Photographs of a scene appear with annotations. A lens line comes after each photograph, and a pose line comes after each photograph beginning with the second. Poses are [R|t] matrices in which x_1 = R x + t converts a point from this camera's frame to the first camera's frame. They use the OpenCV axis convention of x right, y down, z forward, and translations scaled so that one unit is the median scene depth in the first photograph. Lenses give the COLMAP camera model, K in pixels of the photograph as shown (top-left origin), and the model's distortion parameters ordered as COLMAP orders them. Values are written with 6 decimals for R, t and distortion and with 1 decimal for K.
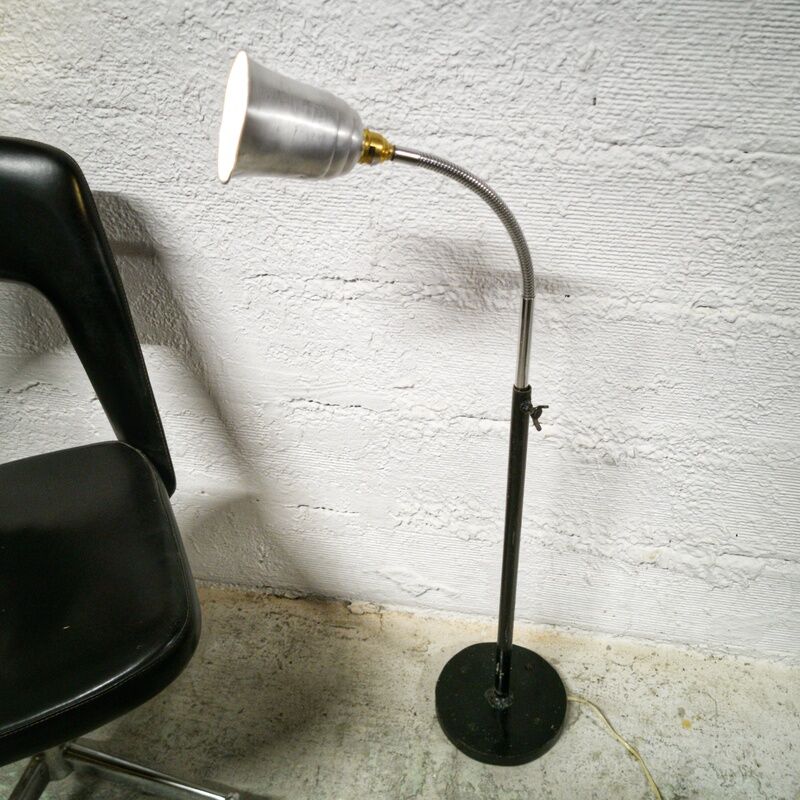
lens RADIAL K [[901.1, 0, 427.1], [0, 901.1, 362.6], [0, 0, 1]] dist [0.049730, 0.019242]
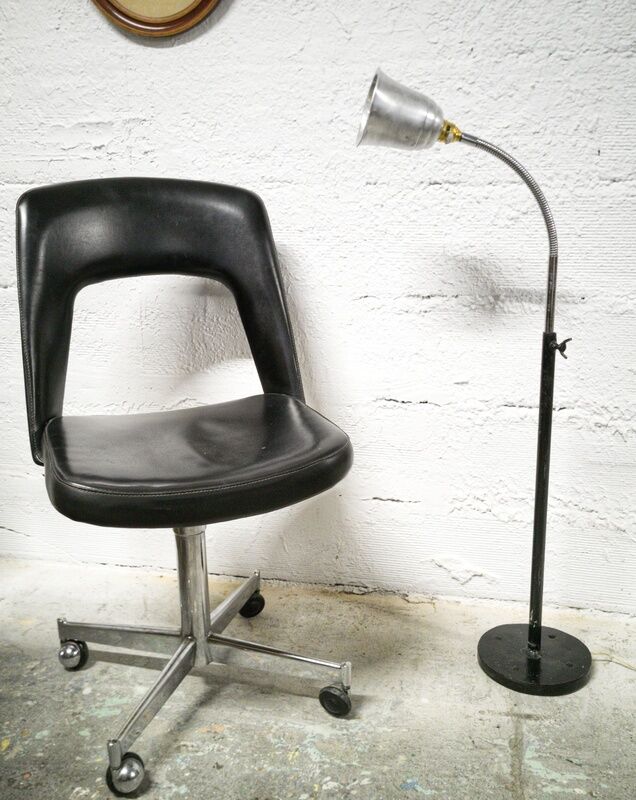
lens RADIAL K [[803.7, 0, 340.0], [0, 803.7, 401.2], [0, 0, 1]] dist [0.089706, -0.164316]
pose [[0.999207, -0.002226, -0.039743, -0.166625], [-0.010533, 0.948064, -0.317905, 0.460366], [0.038387, 0.318071, 0.947289, -0.161083]]
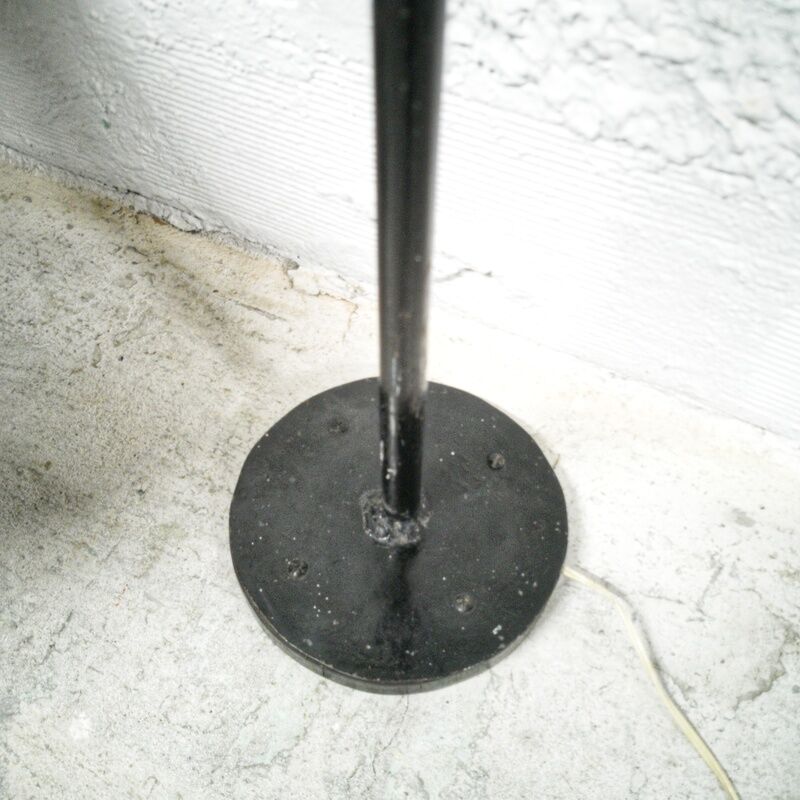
lens RADIAL K [[854.3, 0, 382.0], [0, 854.3, 401.5], [0, 0, 1]] dist [0.019124, 0.003632]
pose [[0.951012, 0.247343, -0.185466, 0.061751], [-0.167616, 0.916612, 0.362942, 0.211797], [0.259772, -0.314075, 0.913168, 0.769020]]
